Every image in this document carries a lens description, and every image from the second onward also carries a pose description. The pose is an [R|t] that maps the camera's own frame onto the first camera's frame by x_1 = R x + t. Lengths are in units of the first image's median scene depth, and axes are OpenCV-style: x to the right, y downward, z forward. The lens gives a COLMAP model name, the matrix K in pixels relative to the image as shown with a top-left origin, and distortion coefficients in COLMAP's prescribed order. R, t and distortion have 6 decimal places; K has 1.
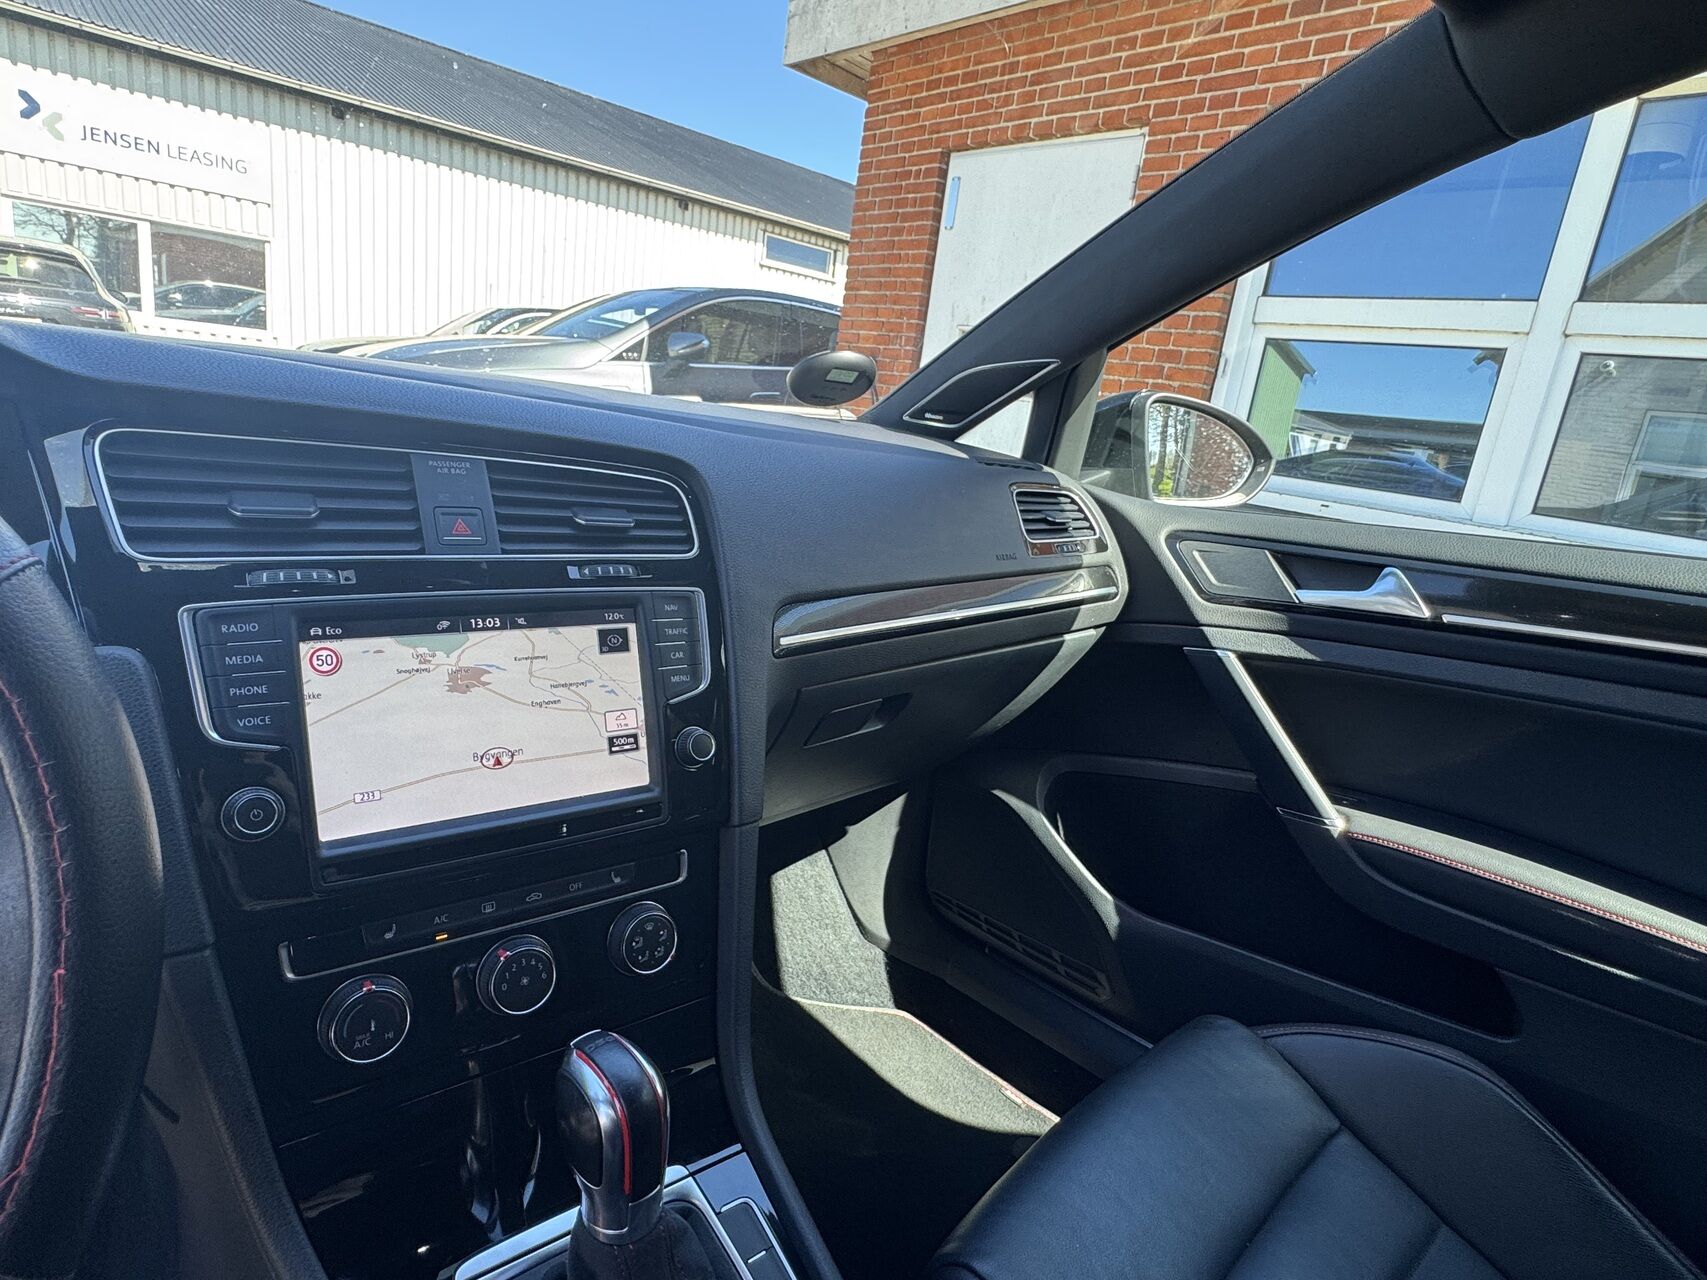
lens RADIAL K [[923.0, 0, 840.9], [0, 923.0, 636.8], [0, 0, 1]] dist [-0.003901, 0.000202]
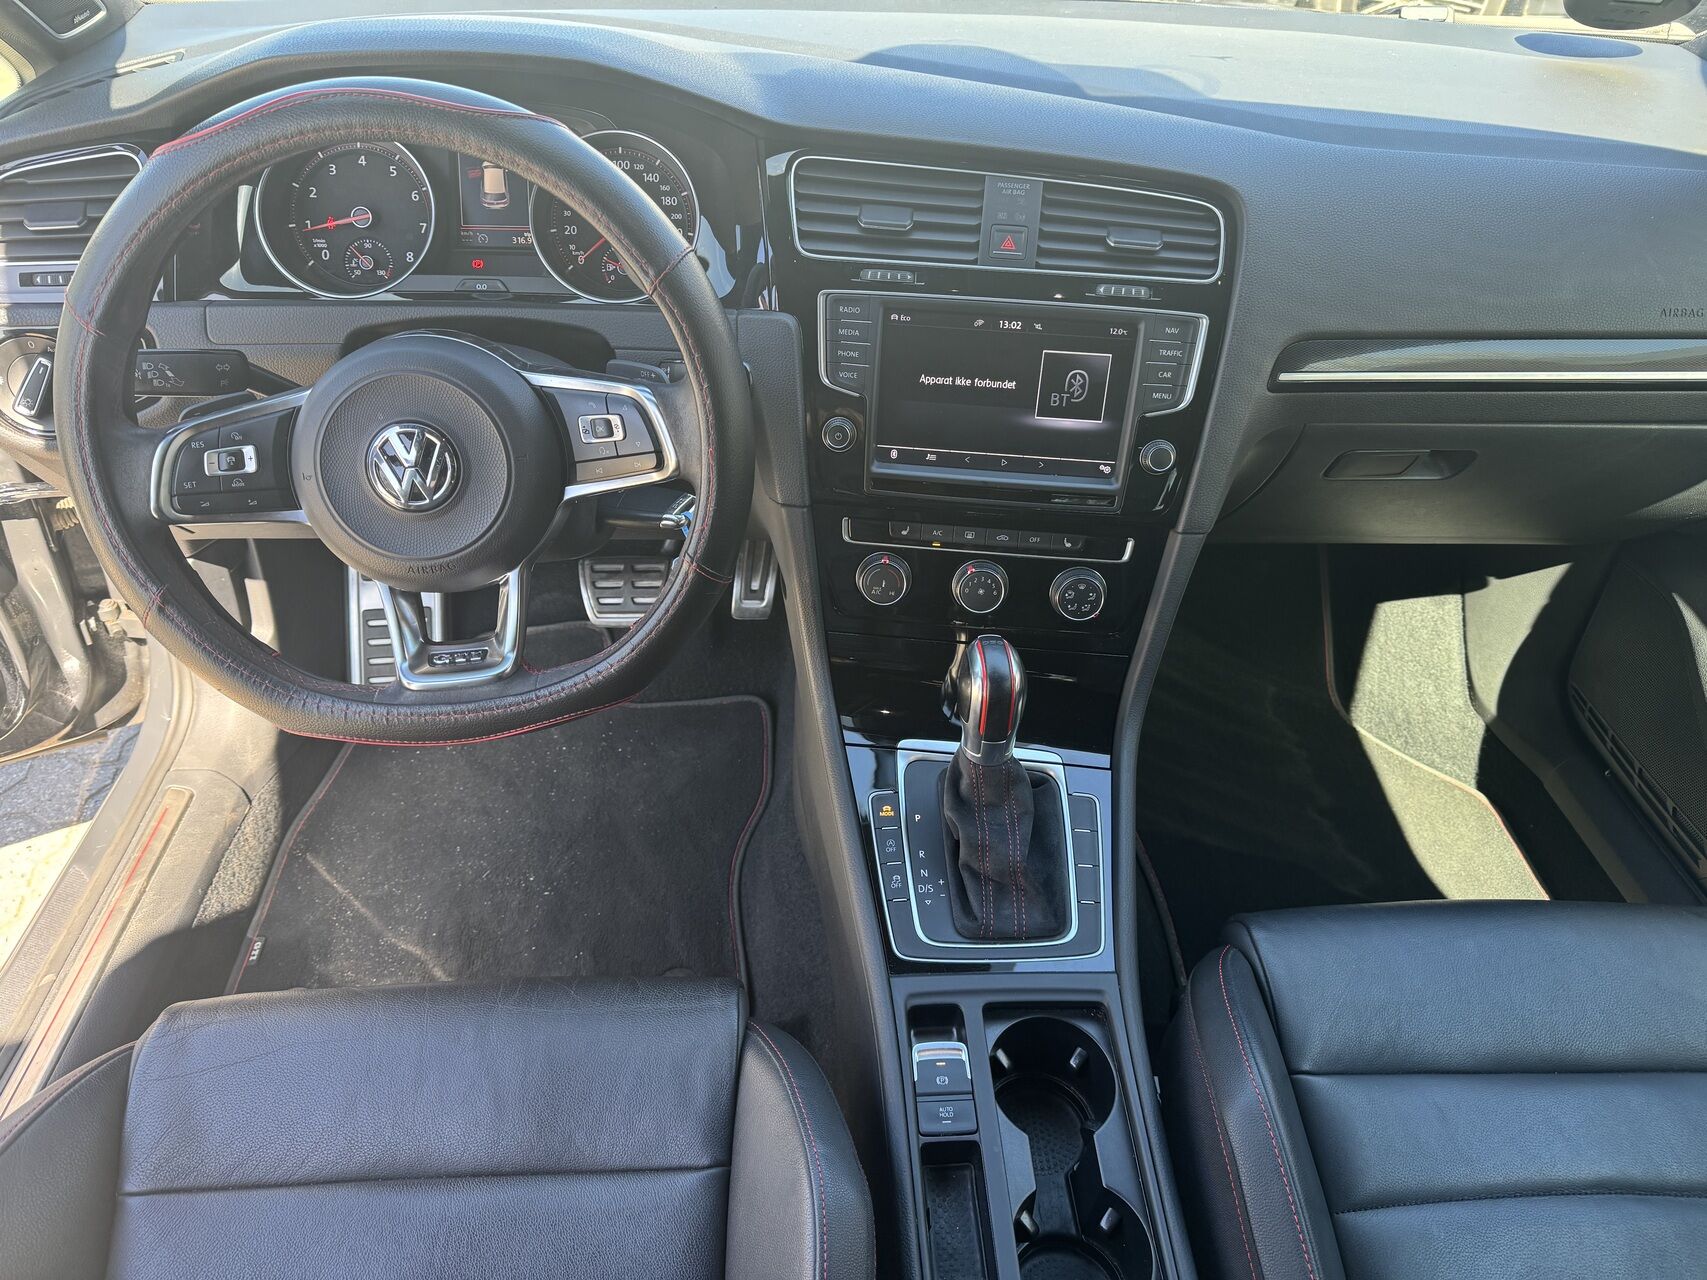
lens RADIAL K [[1201.6, 0, 841.2], [0, 1201.6, 642.5], [0, 0, 1]] dist [0.094891, -0.142833]
pose [[0.730989, 0.349955, -0.585821, 0.260077], [-0.121803, 0.911613, 0.392589, -0.108411], [0.671431, -0.215624, 0.709004, -0.200787]]
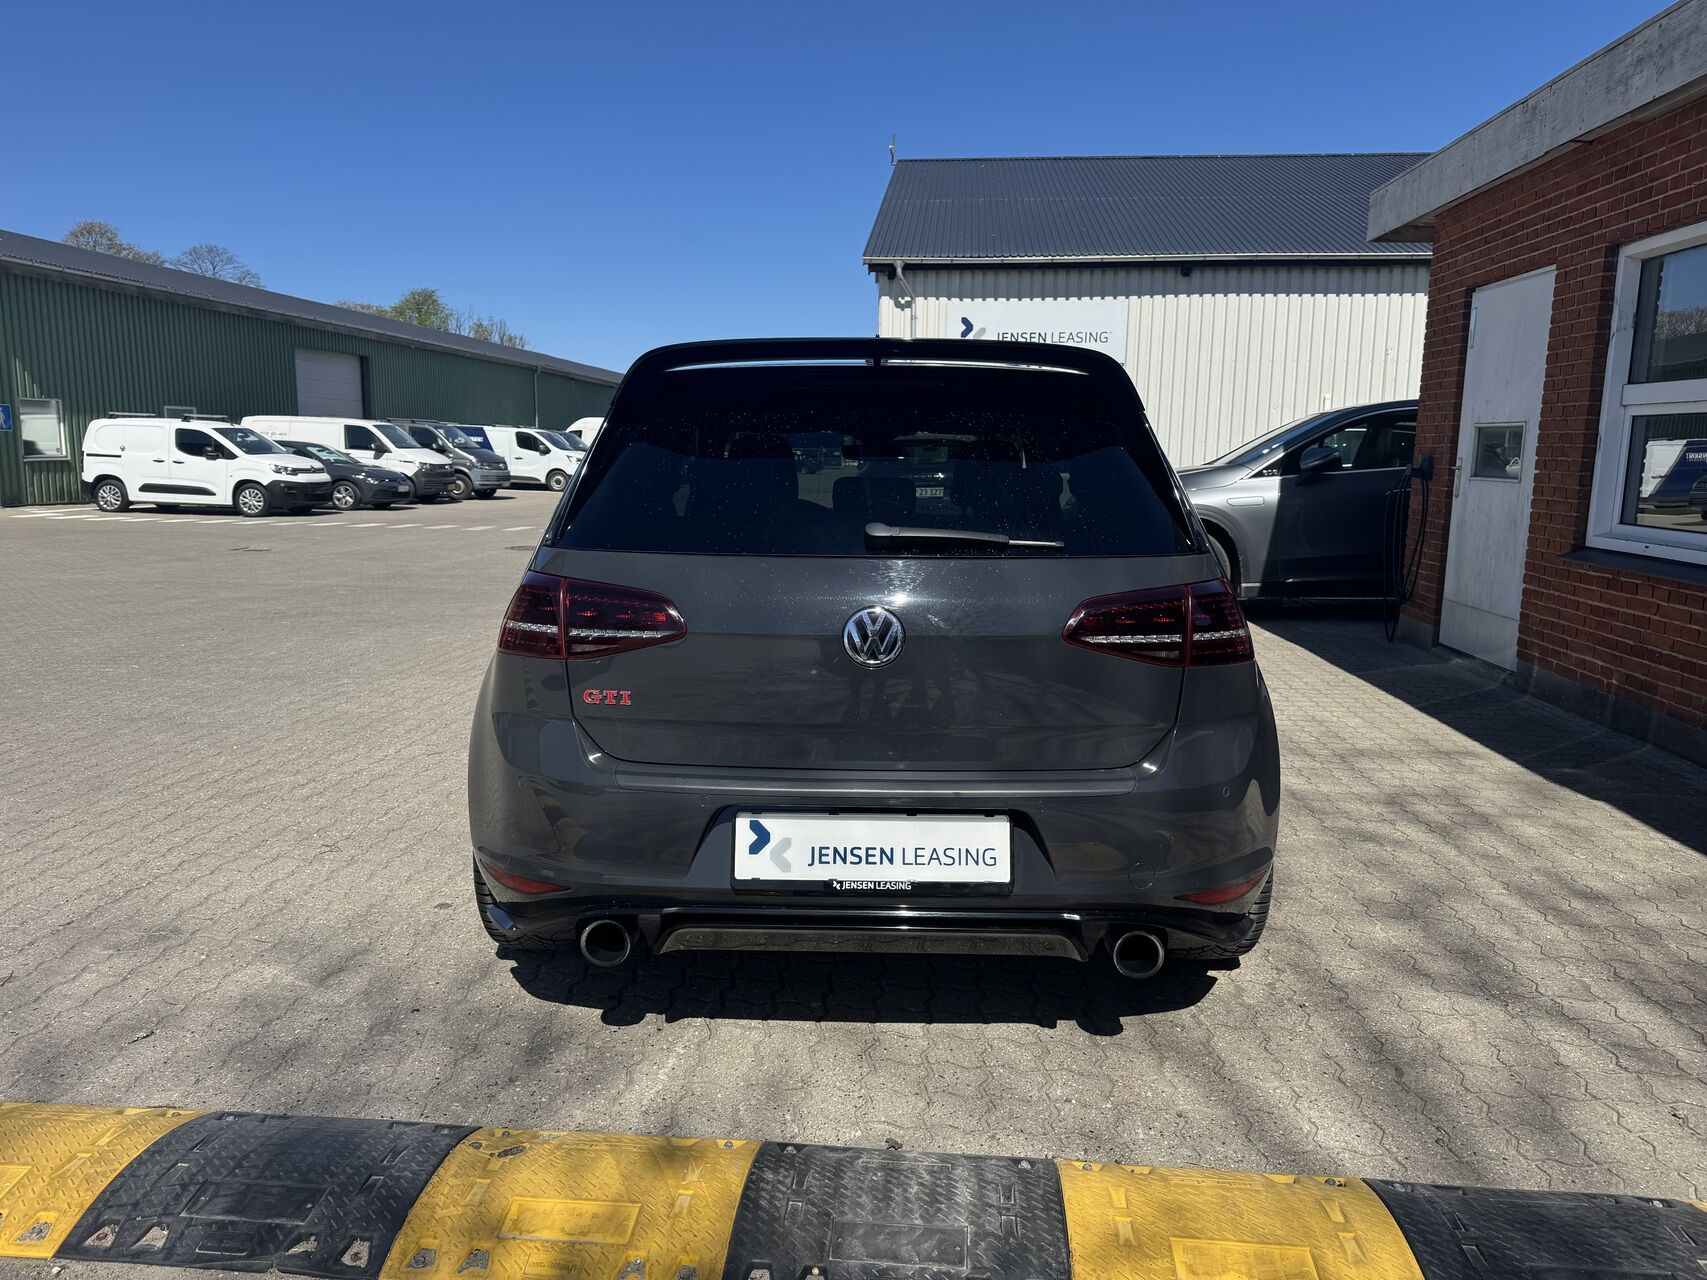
lens RADIAL K [[1229.8, 0, 852.8], [0, 1229.8, 635.4], [0, 0, 1]] dist [0.070959, -0.037887]
pose [[0.685188, -0.003345, -0.728359, 2.899351], [-0.114129, 0.987144, -0.111899, 0.805835], [0.719369, 0.159799, 0.675997, -2.464767]]
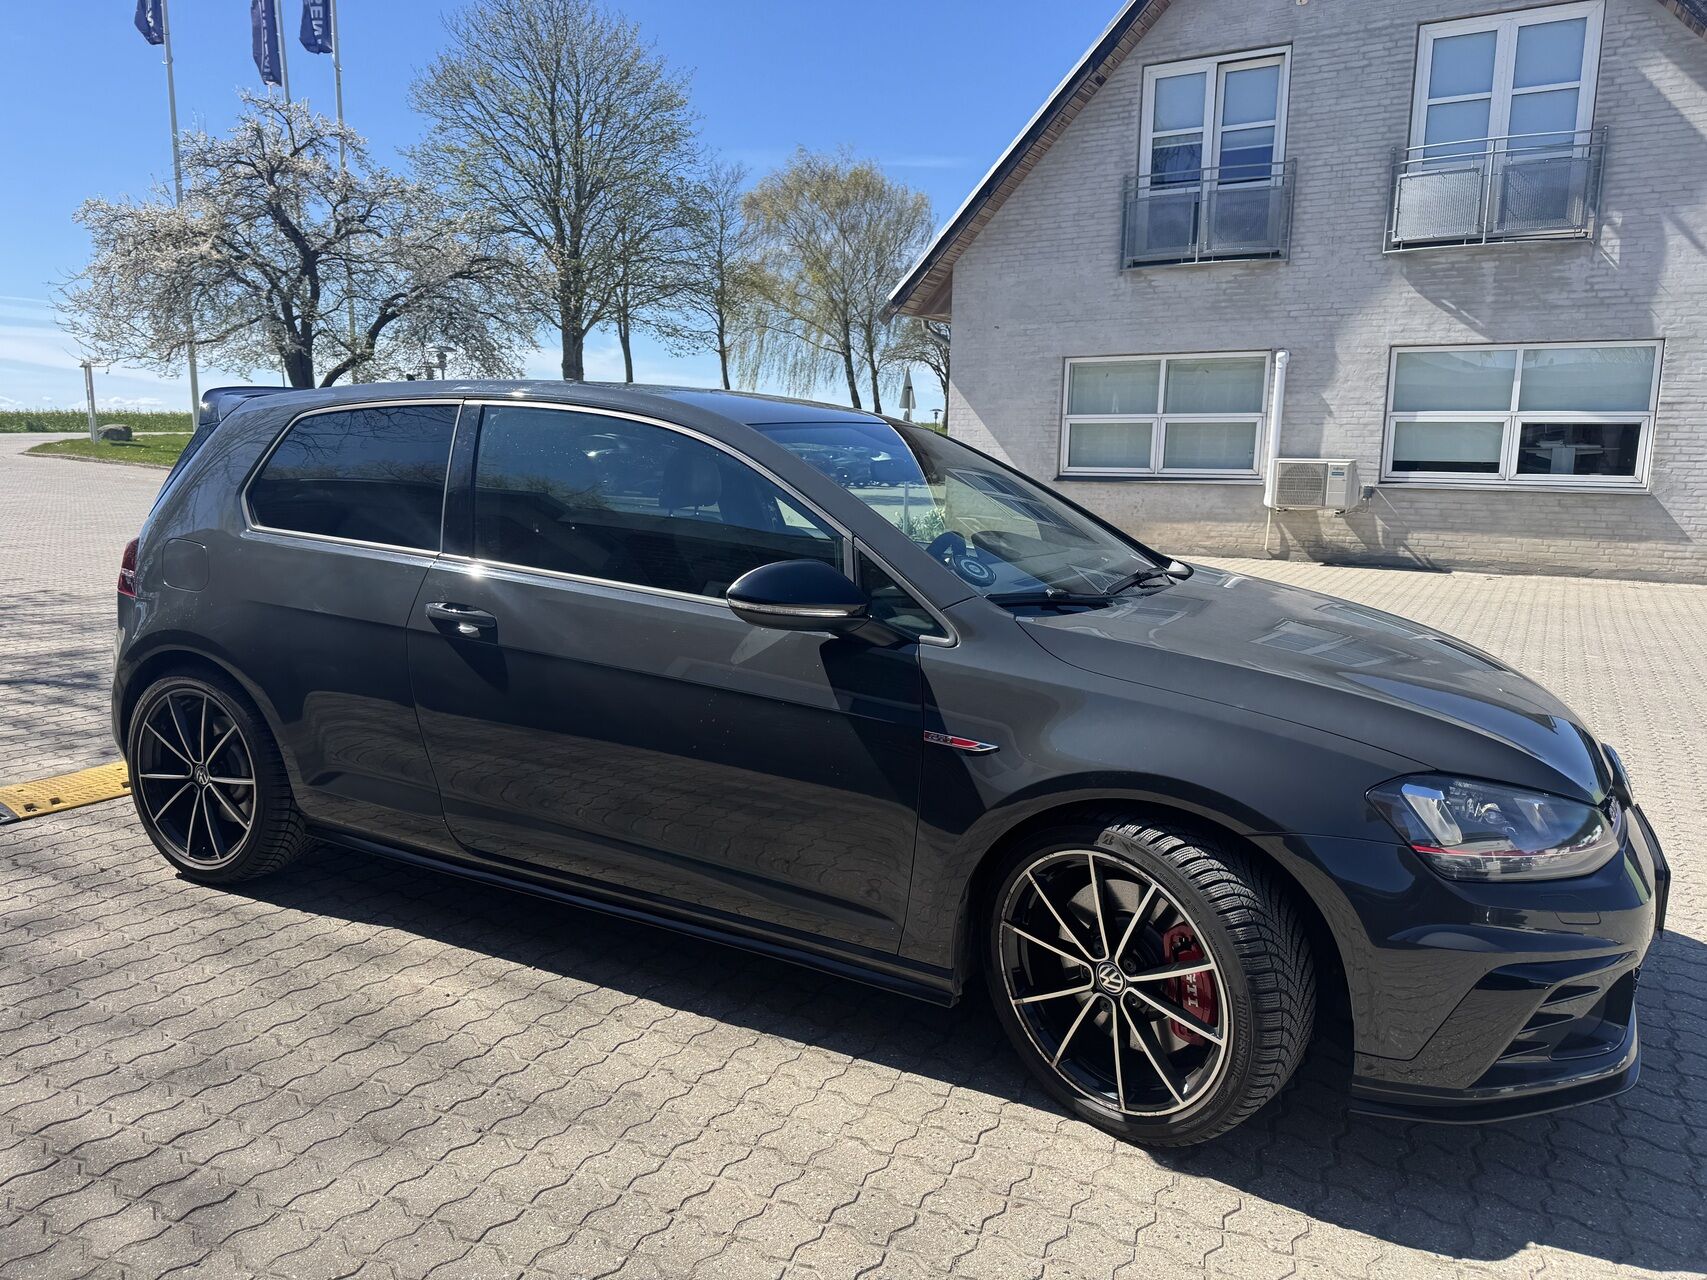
lens RADIAL K [[1228.9, 0, 849.1], [0, 1228.9, 647.7], [0, 0, 1]] dist [0.070576, -0.039276]
pose [[-0.949959, -0.063353, -0.305883, 0.917836], [-0.184920, 0.903254, 0.387216, -1.036663], [0.251759, 0.424403, -0.869770, 3.027428]]
